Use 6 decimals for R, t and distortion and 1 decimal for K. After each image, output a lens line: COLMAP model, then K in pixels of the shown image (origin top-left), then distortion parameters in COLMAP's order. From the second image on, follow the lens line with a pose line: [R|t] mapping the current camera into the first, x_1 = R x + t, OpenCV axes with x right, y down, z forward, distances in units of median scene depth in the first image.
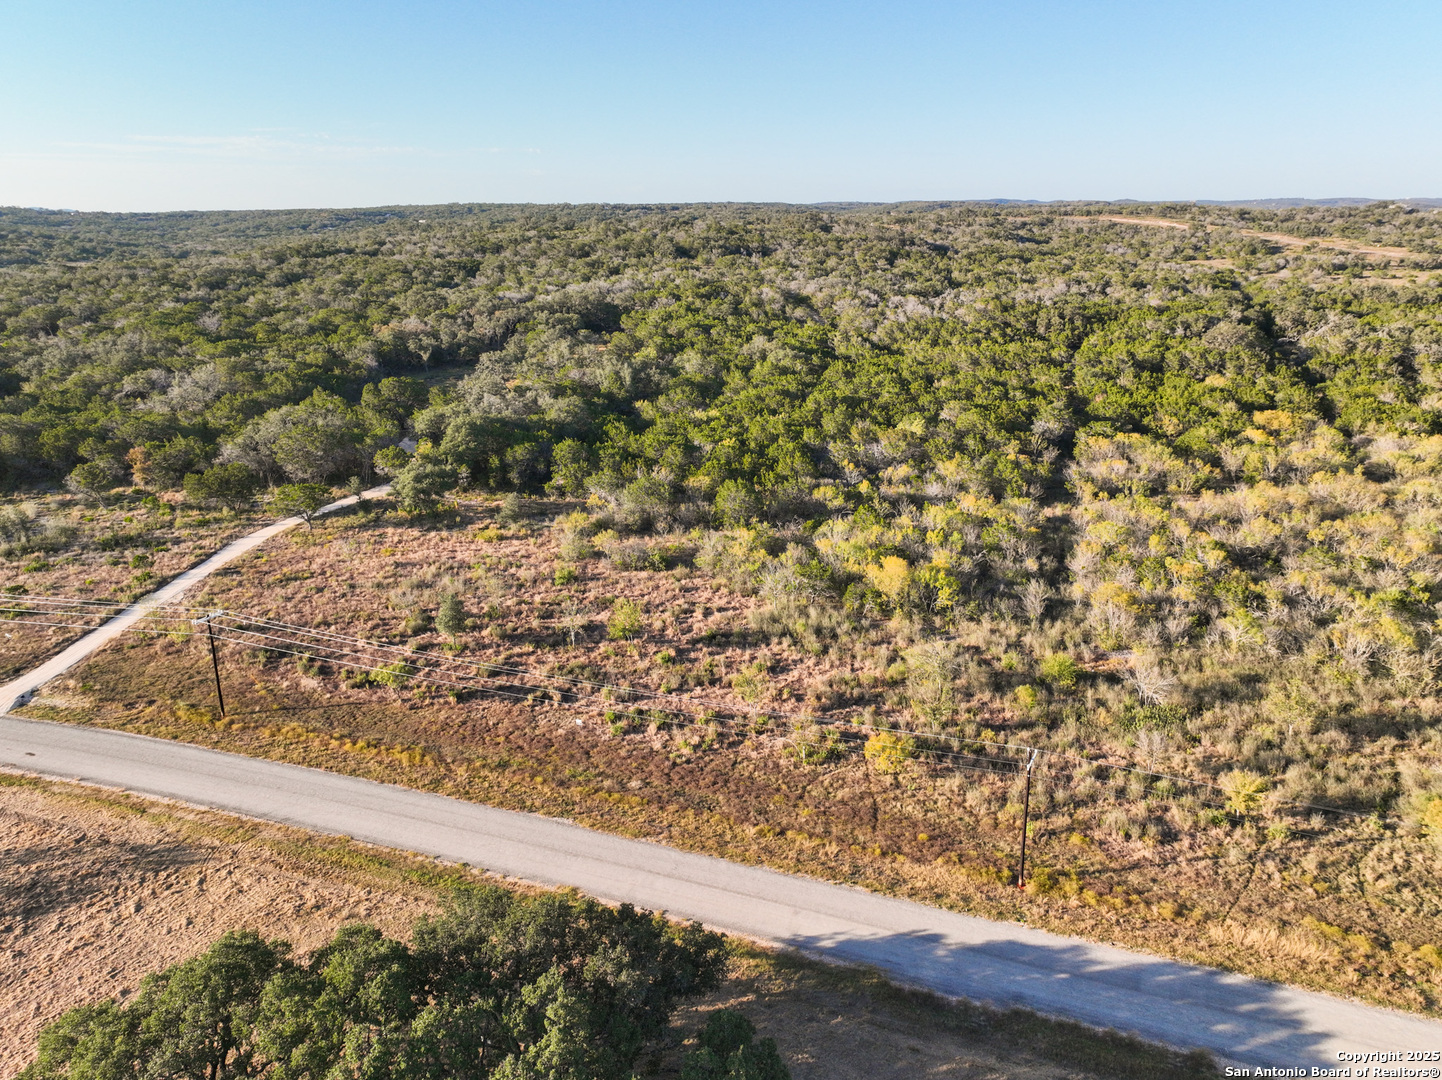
lens RADIAL K [[1015.8, 0, 722.0], [0, 1015.8, 541.7], [0, 0, 1]] dist [-0.005265, 0.024031]
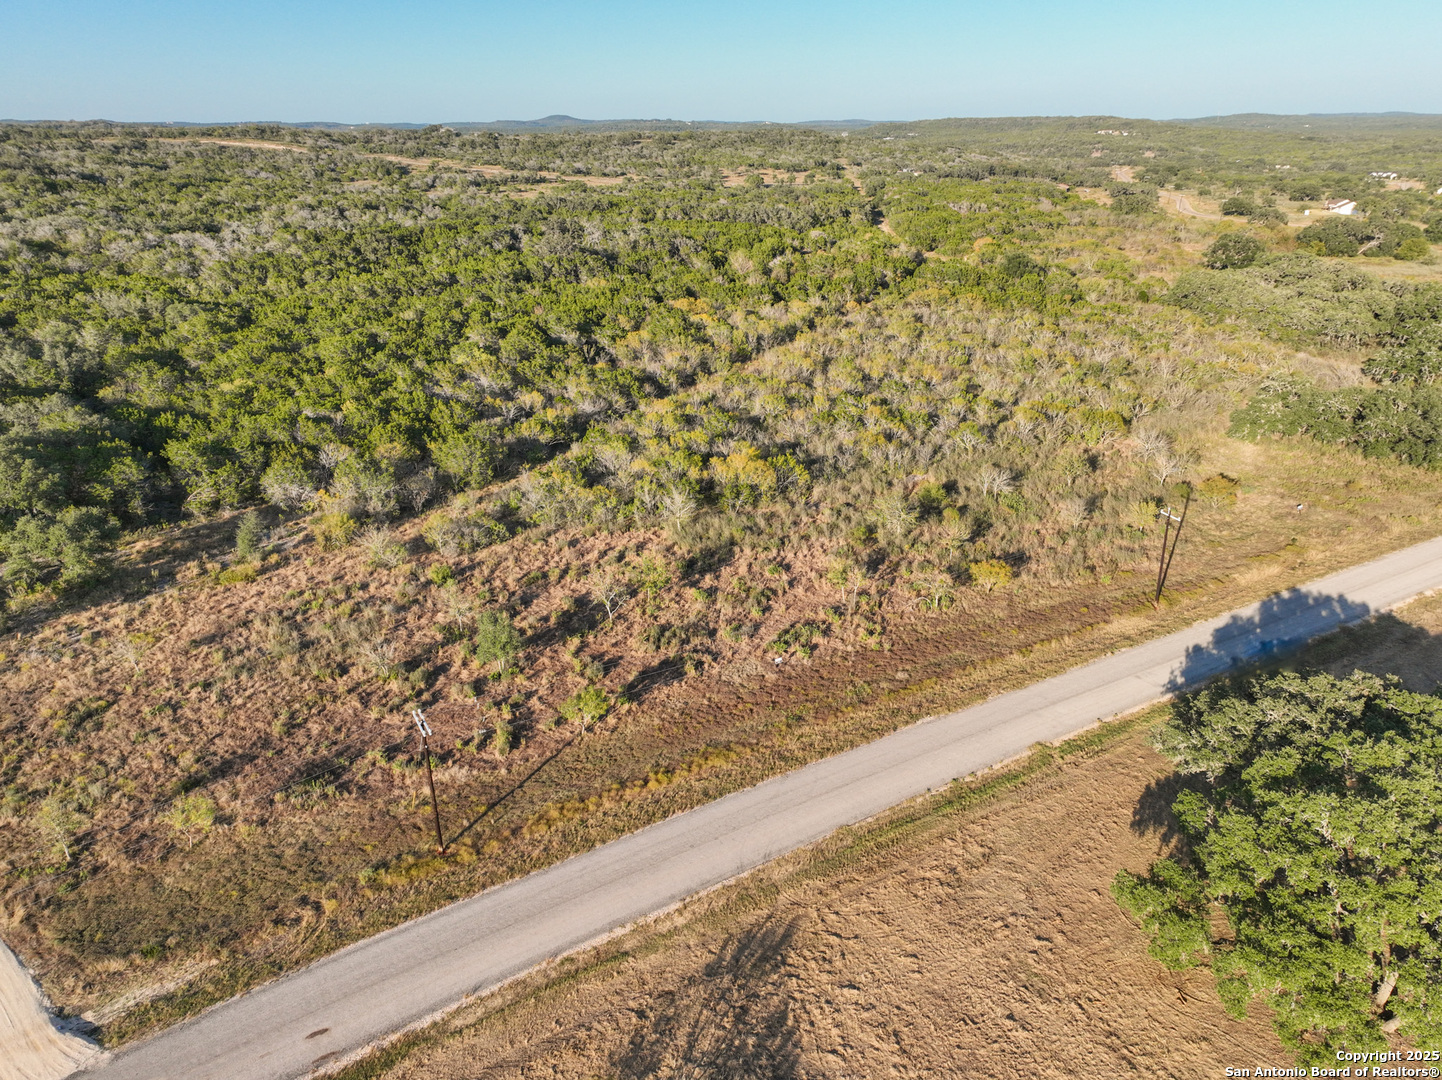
lens RADIAL K [[1015.8, 0, 723.7], [0, 1015.8, 538.0], [0, 0, 1]] dist [-0.005265, 0.024031]
pose [[0.628126, -0.290817, 0.721722, -0.475869], [0.244604, 0.954308, 0.171654, -0.064802], [-0.738665, 0.068716, 0.670561, 0.211965]]
